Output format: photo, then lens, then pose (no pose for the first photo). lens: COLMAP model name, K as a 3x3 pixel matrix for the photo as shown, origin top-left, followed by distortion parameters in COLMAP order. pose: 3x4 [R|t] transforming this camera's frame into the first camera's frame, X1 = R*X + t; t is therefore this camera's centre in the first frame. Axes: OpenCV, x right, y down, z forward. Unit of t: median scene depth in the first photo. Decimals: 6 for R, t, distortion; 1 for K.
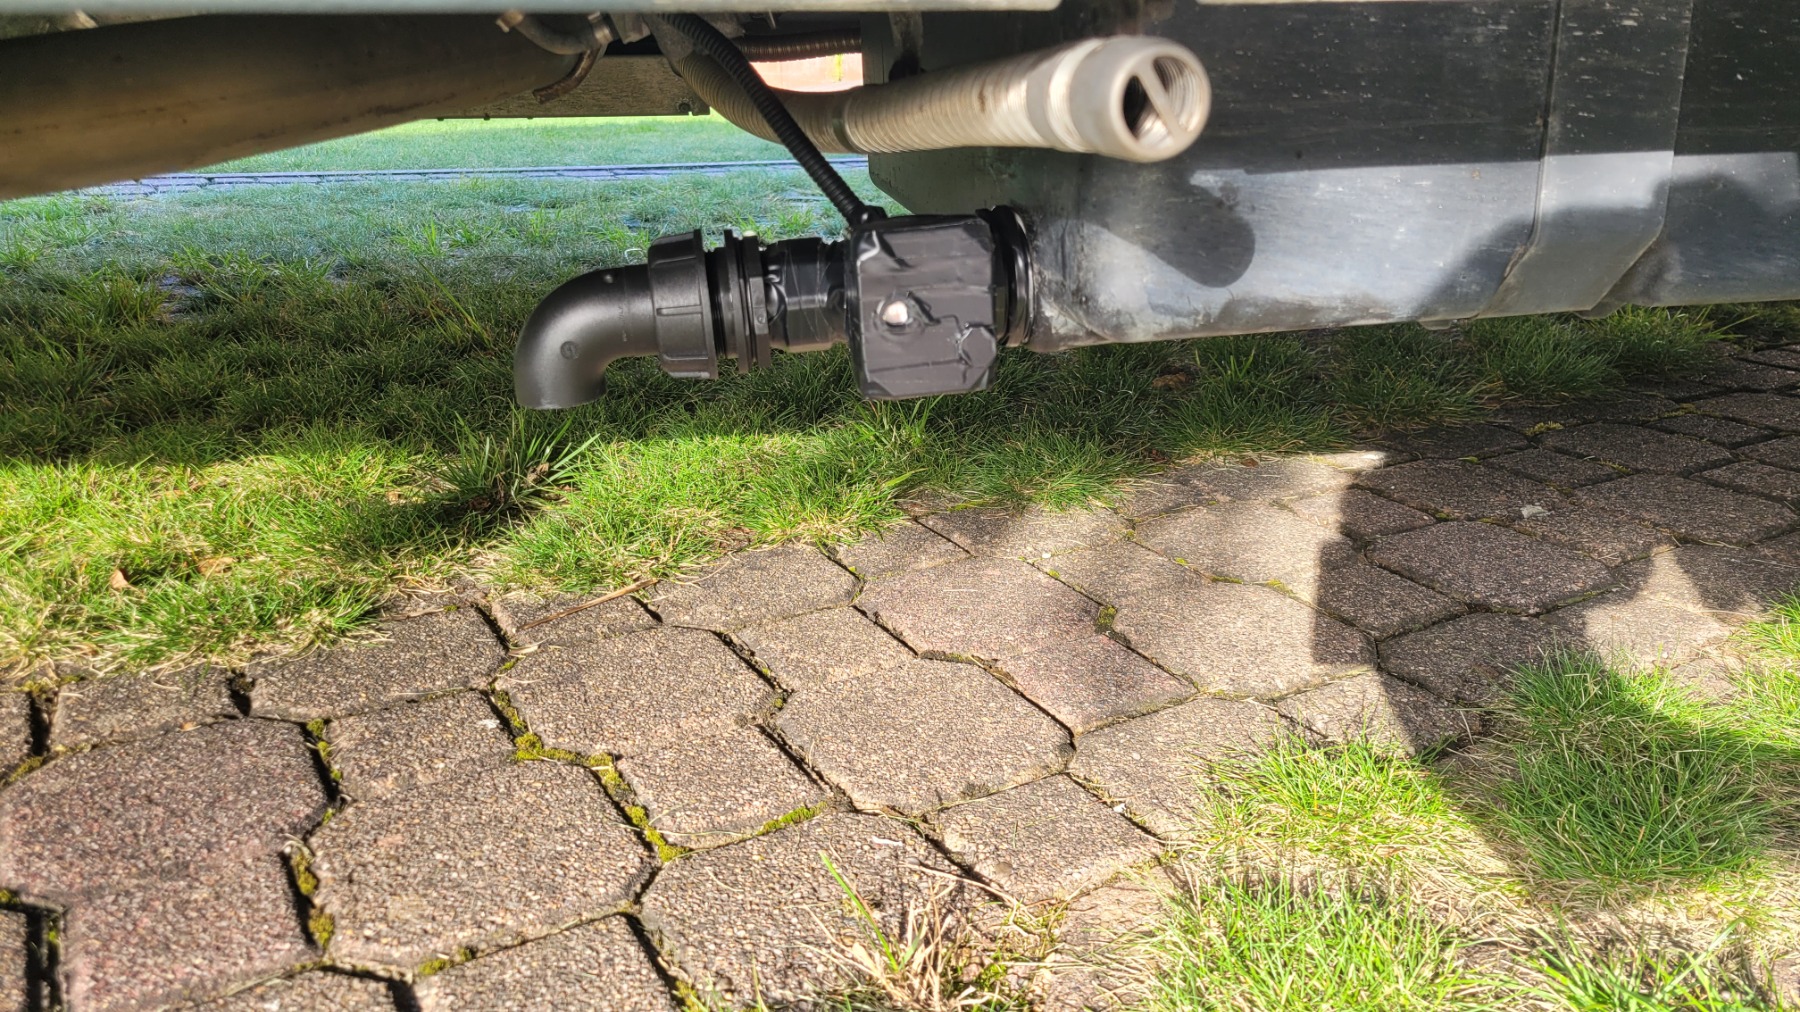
lens RADIAL K [[1342.2, 0, 900.0], [0, 1342.2, 506.0], [0, 0, 1]] dist [0.000642, 0.000076]
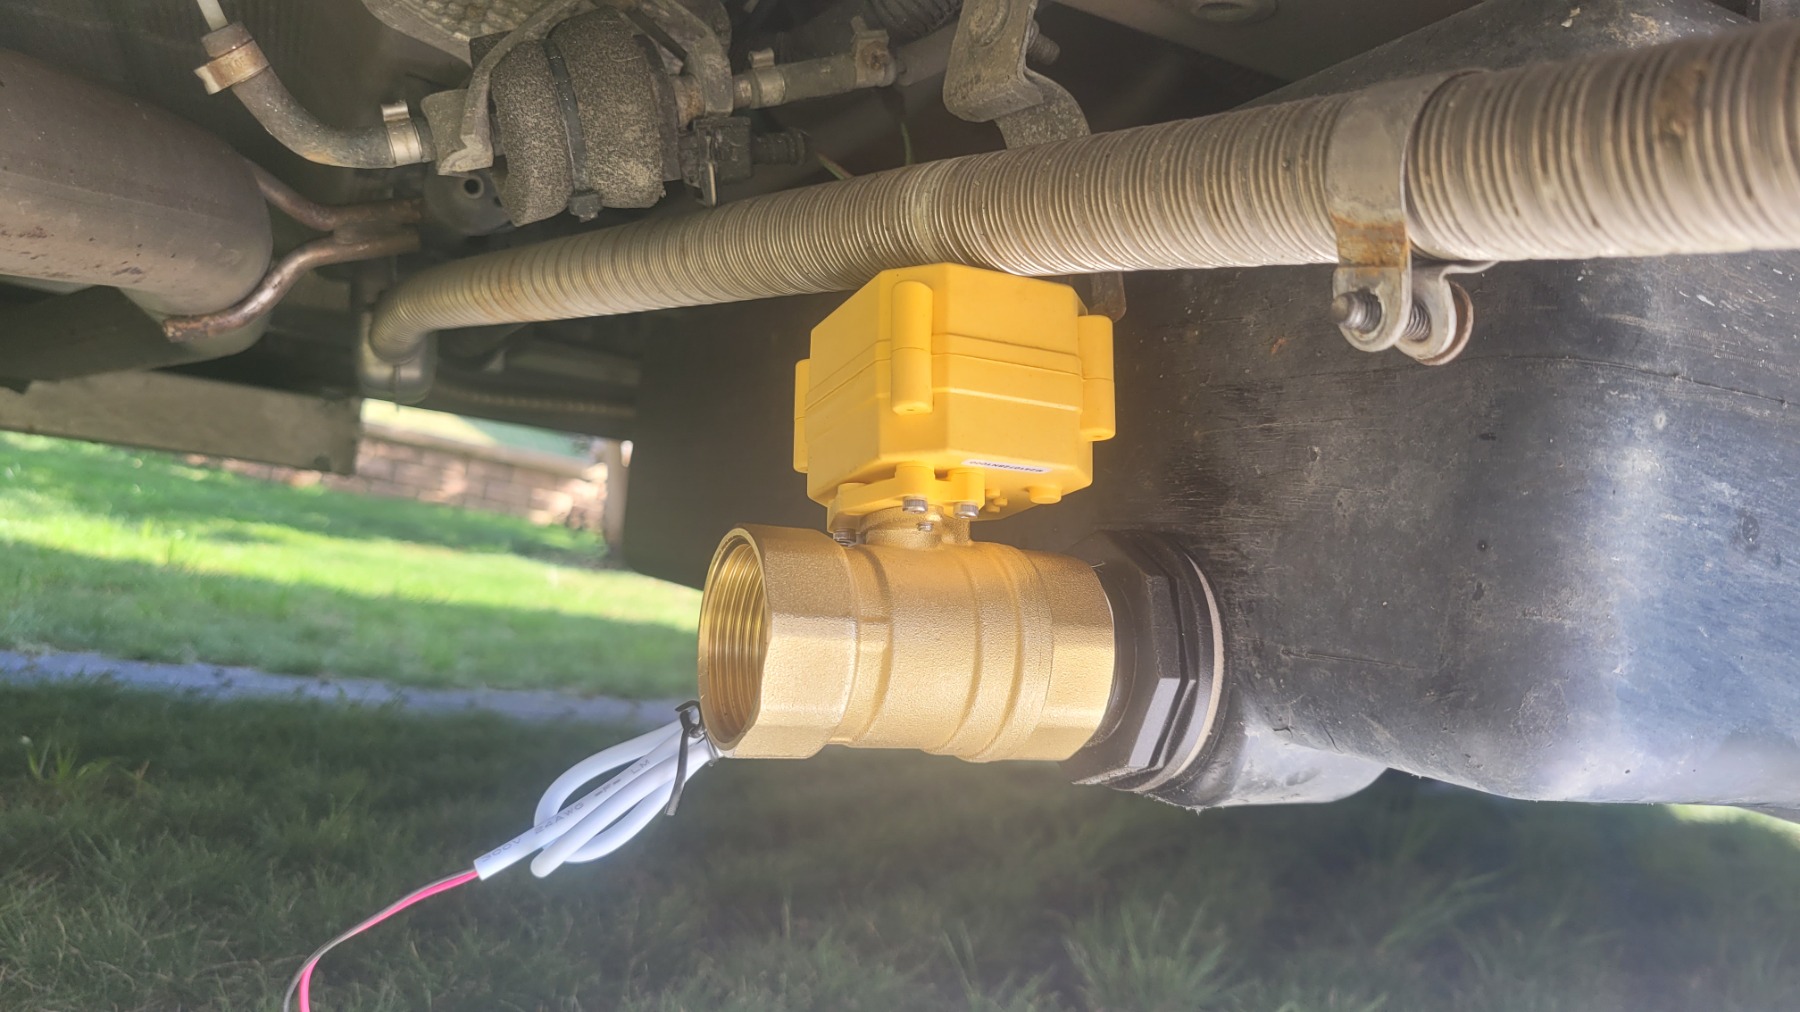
lens RADIAL K [[1369.2, 0, 900.0], [0, 1369.2, 506.0], [0, 0, 1]] dist [-0.000497, 0.000031]
pose [[0.946551, 0.160307, 0.279899, -0.117442], [-0.055326, 0.935585, -0.348740, -0.021171], [-0.317775, 0.314614, 0.894448, 0.350815]]
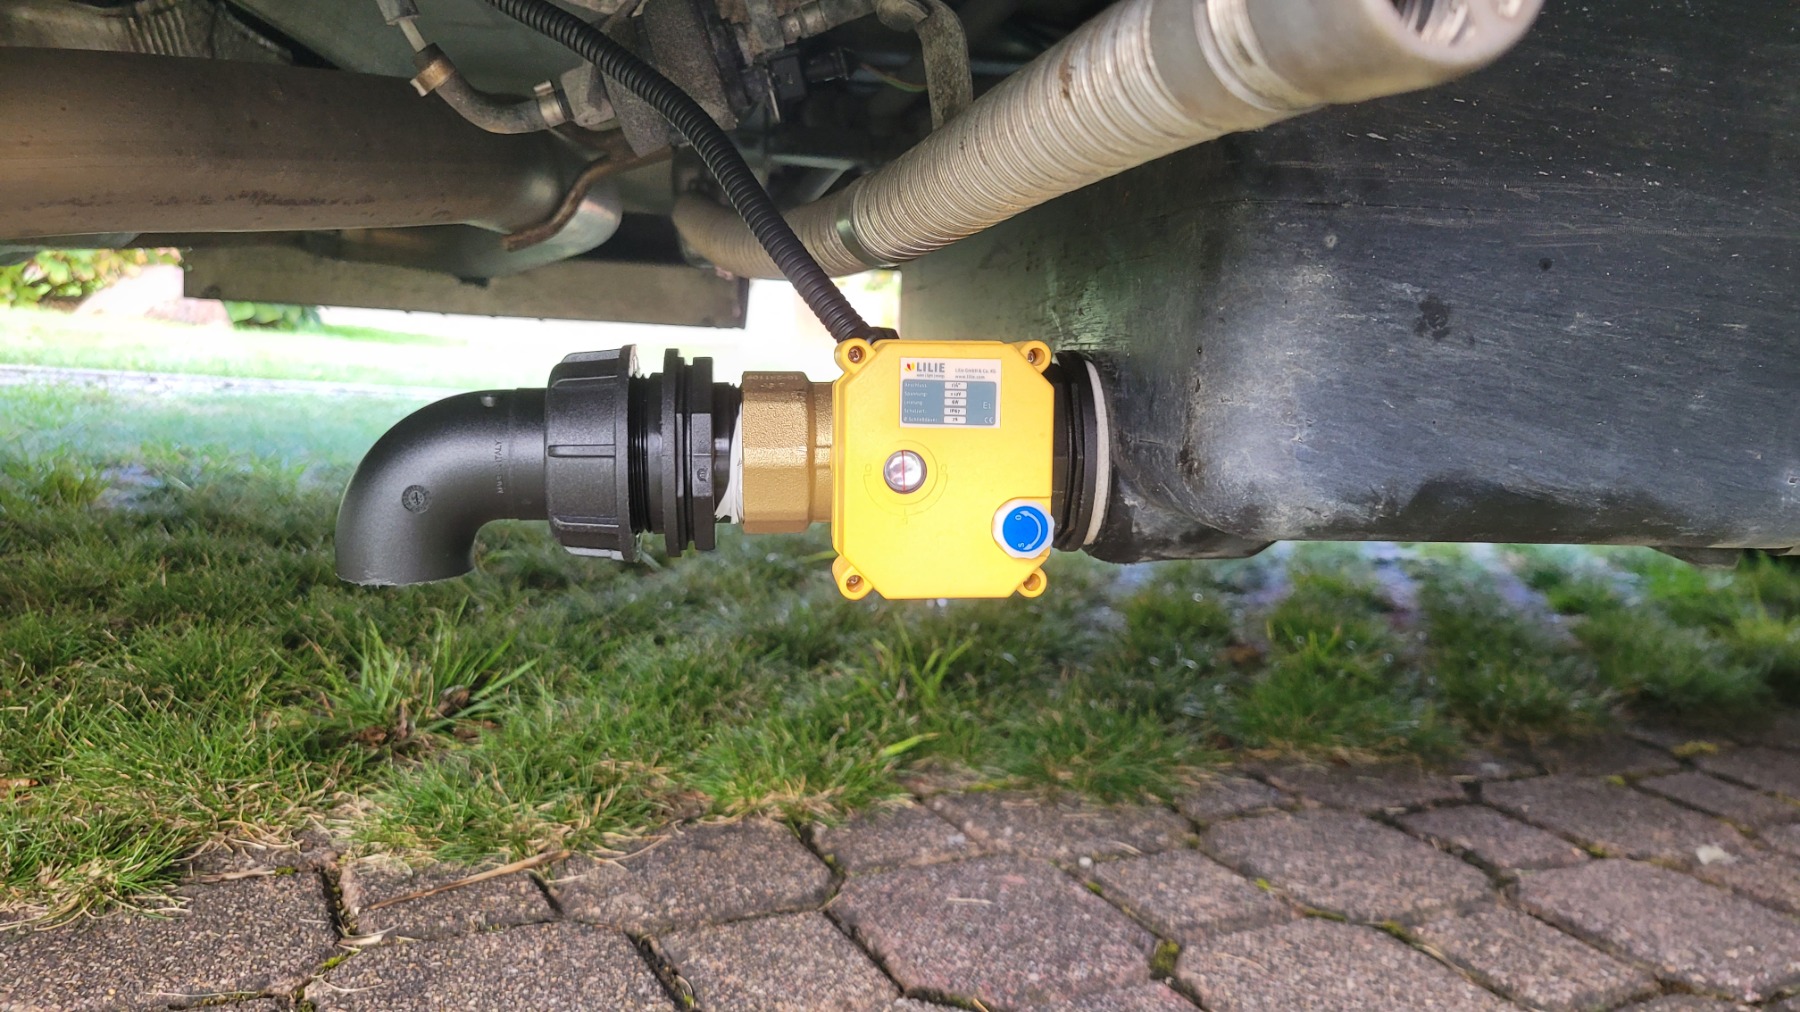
lens RADIAL K [[1355.3, 0, 915.5], [0, 1355.3, 494.0], [0, 0, 1]] dist [0.015162, -0.001536]
pose [[0.996881, 0.077531, -0.014719, 0.008619], [-0.078893, 0.974659, -0.209320, 0.002625], [-0.001882, 0.209829, 0.977736, 0.215447]]
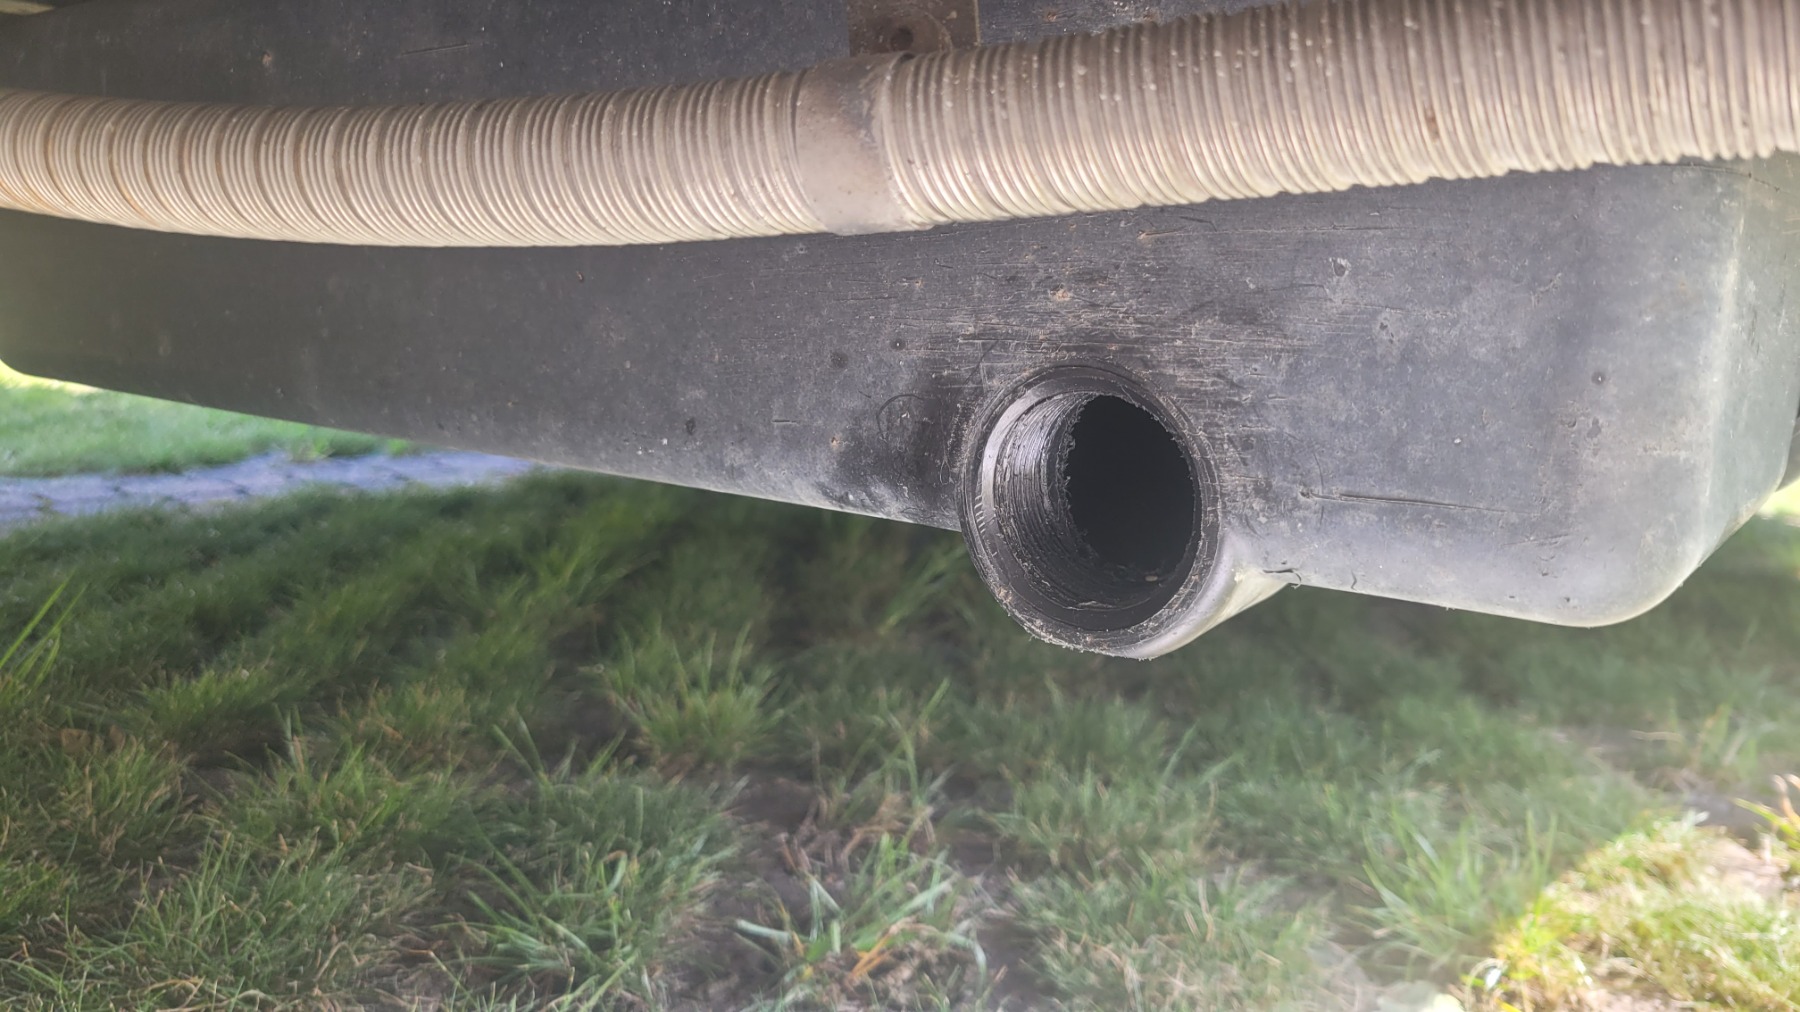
lens RADIAL K [[1411.9, 0, 900.0], [0, 1411.9, 506.0], [0, 0, 1]] dist [-0.003428, -0.002043]
pose [[0.737508, -0.042668, 0.673989, -0.200587], [0.158626, 0.981026, -0.111469, -0.086534], [-0.656445, 0.189121, 0.730283, 0.465221]]
